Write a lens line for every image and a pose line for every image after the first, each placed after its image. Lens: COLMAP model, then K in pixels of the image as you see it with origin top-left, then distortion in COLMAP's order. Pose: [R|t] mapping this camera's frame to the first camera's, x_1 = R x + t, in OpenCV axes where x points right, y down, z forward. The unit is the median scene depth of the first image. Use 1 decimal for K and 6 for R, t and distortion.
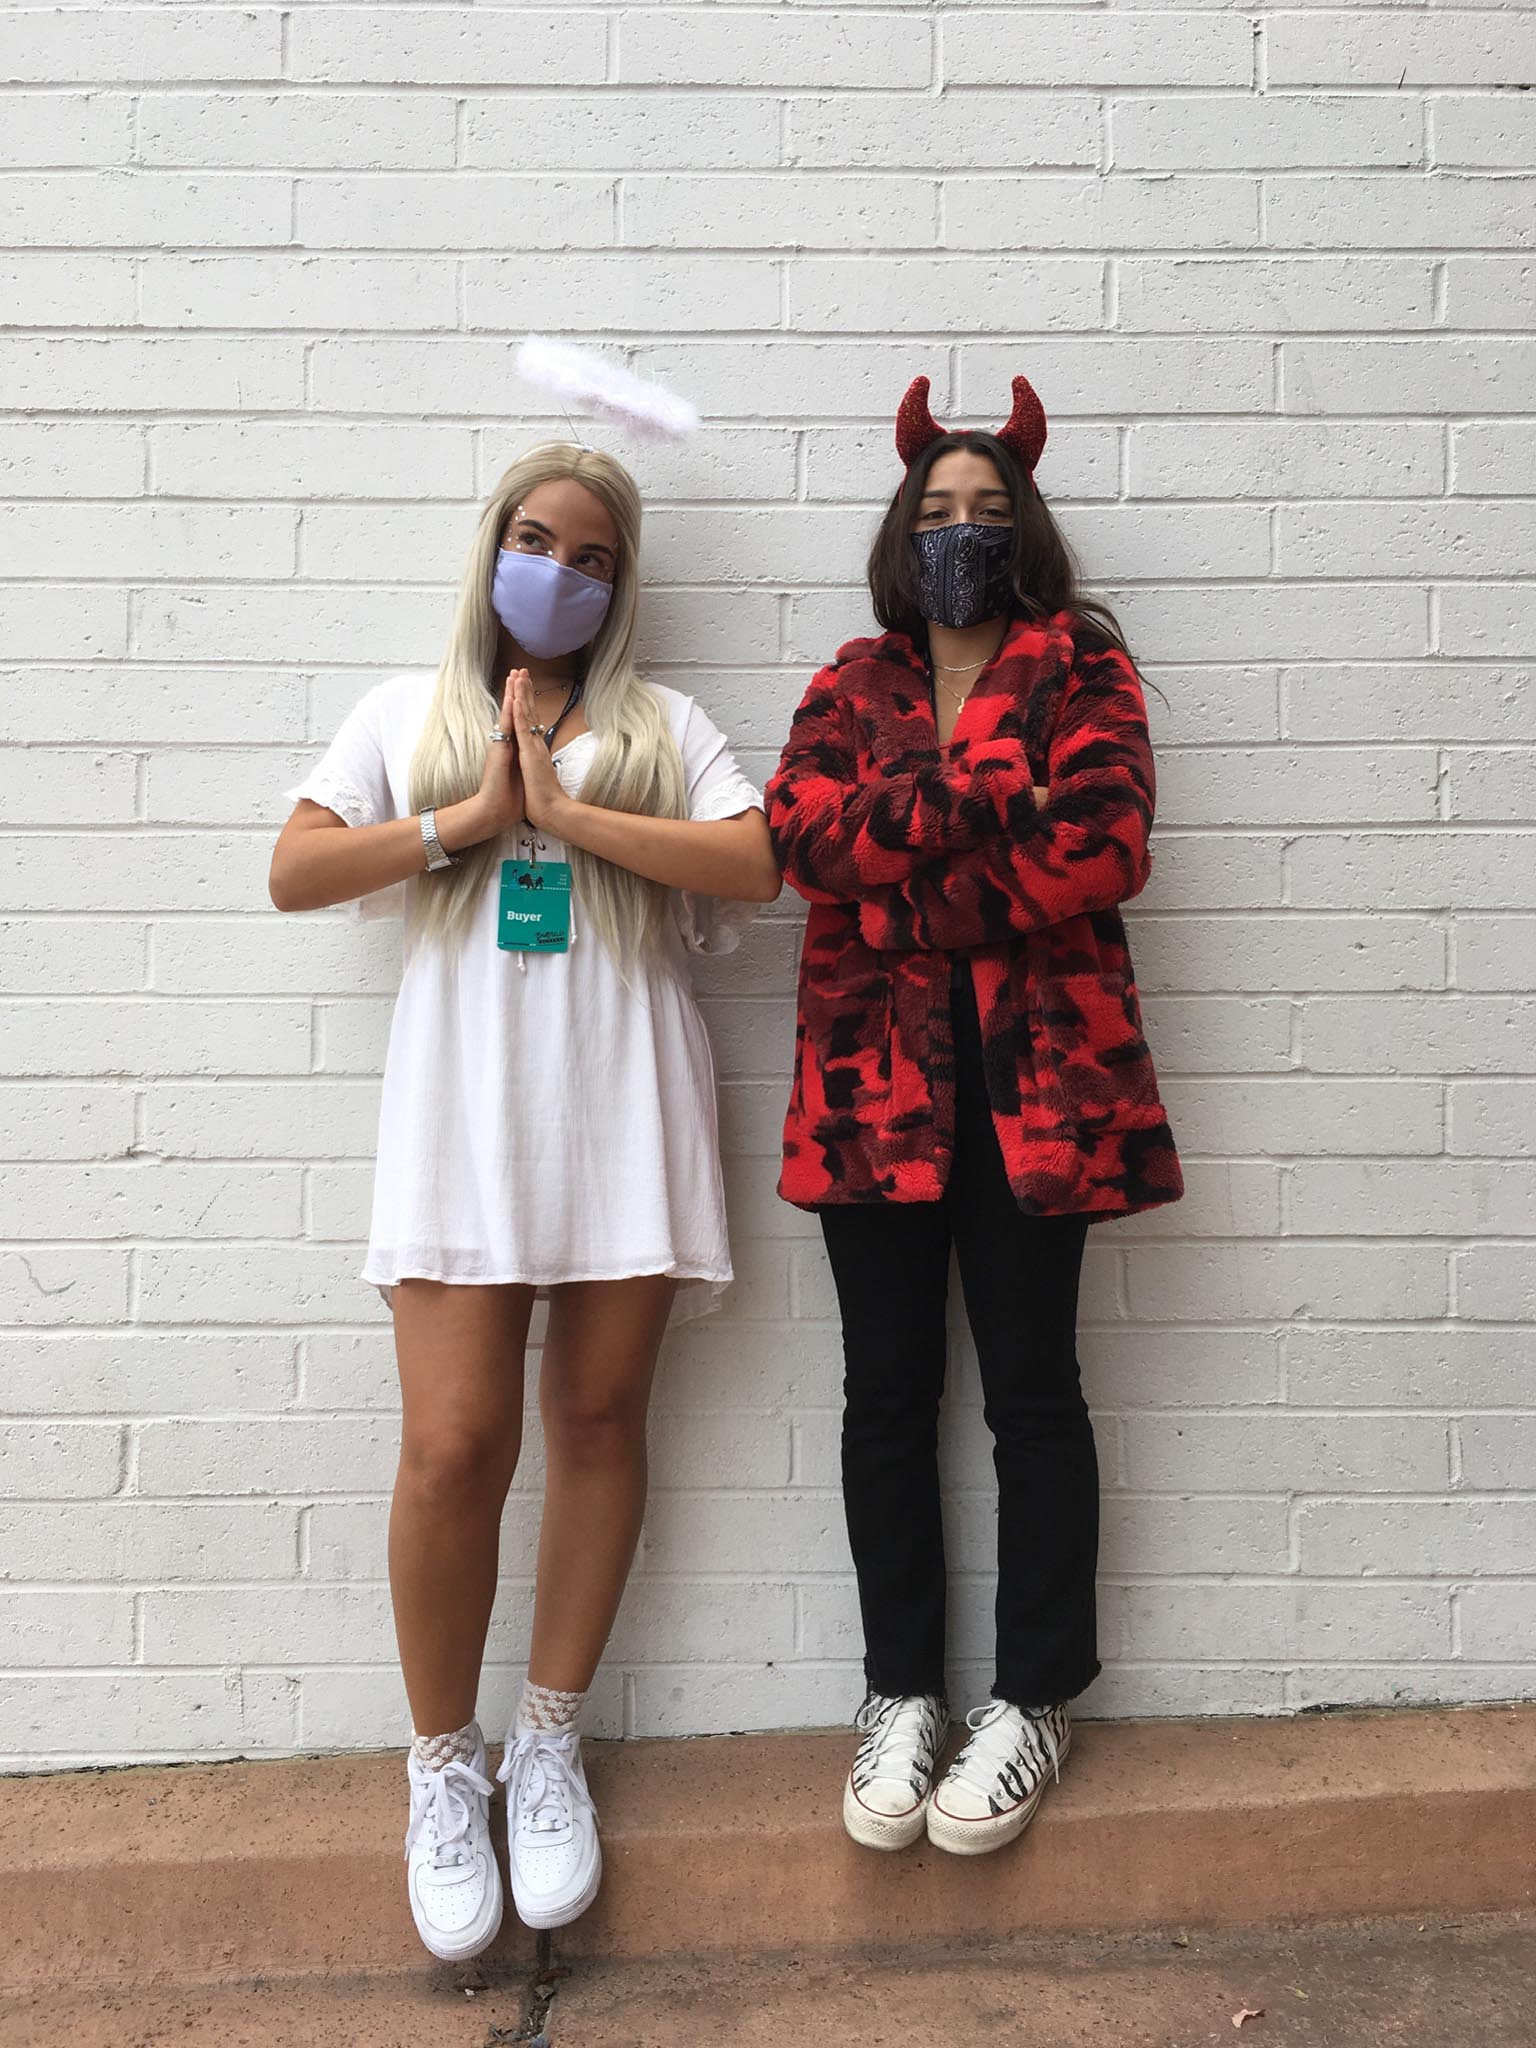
lens RADIAL K [[1772.6, 0, 772.5], [0, 1772.6, 1027.1], [0, 0, 1]] dist [0.085293, -0.136421]
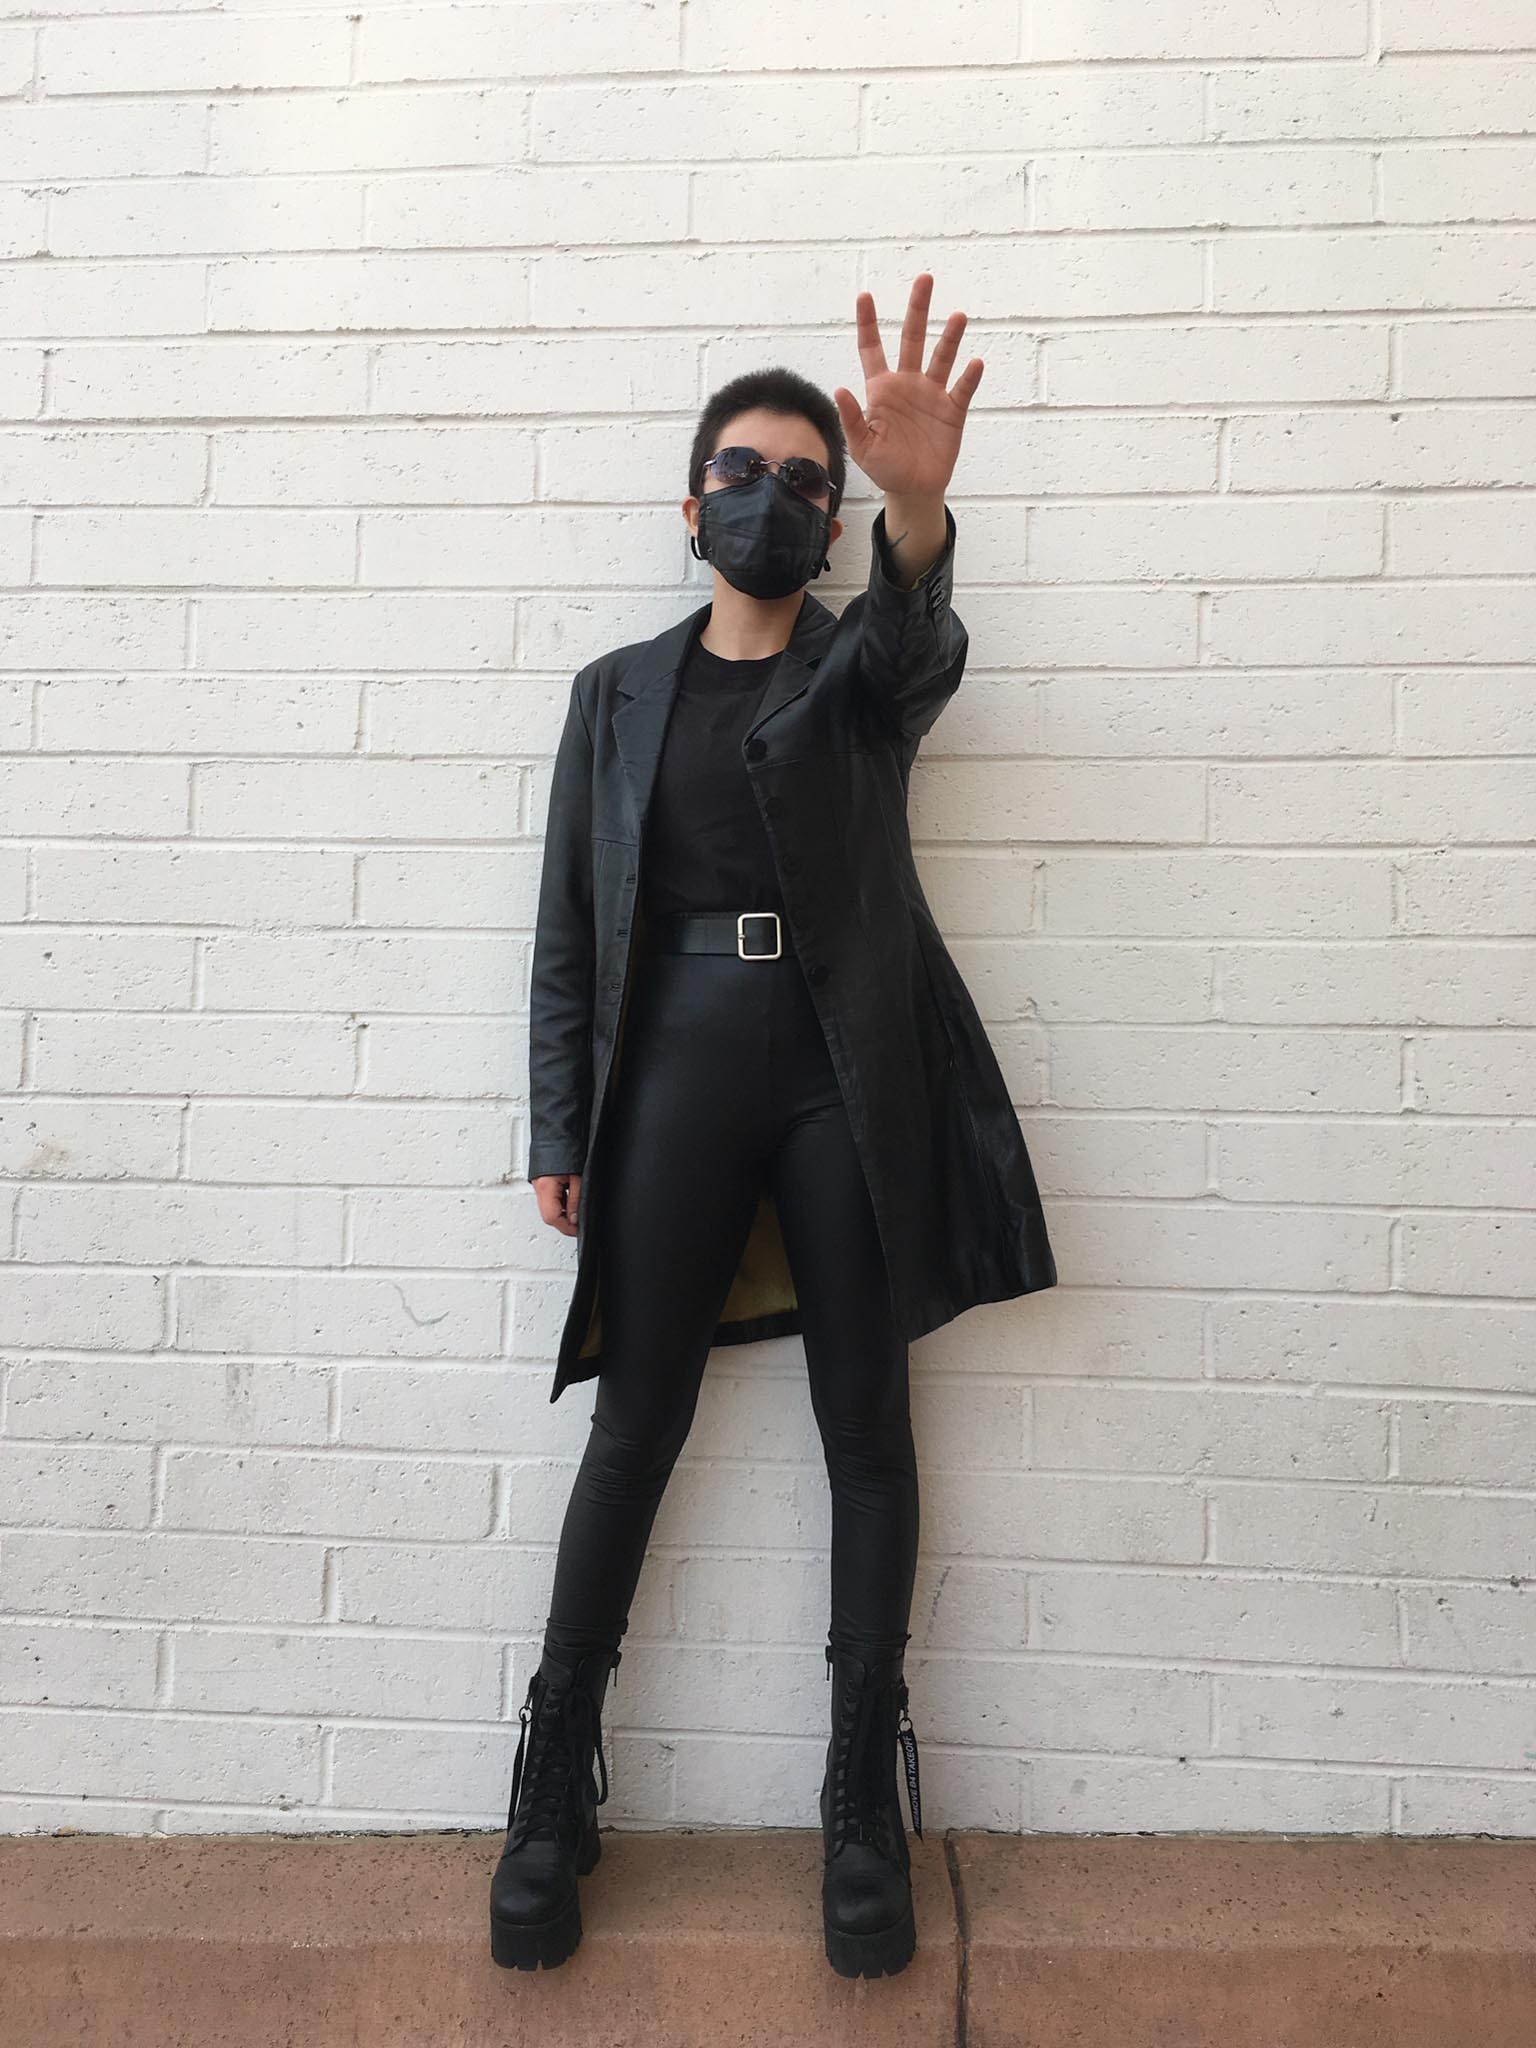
lens RADIAL K [[1772.6, 0, 757.5], [0, 1772.6, 1025.2], [0, 0, 1]] dist [0.085293, -0.136421]
pose [[0.995396, 0.013838, -0.094844, -0.134376], [-0.016641, 0.999446, -0.028822, 0.012839], [0.094392, 0.030268, 0.995075, 0.059493]]
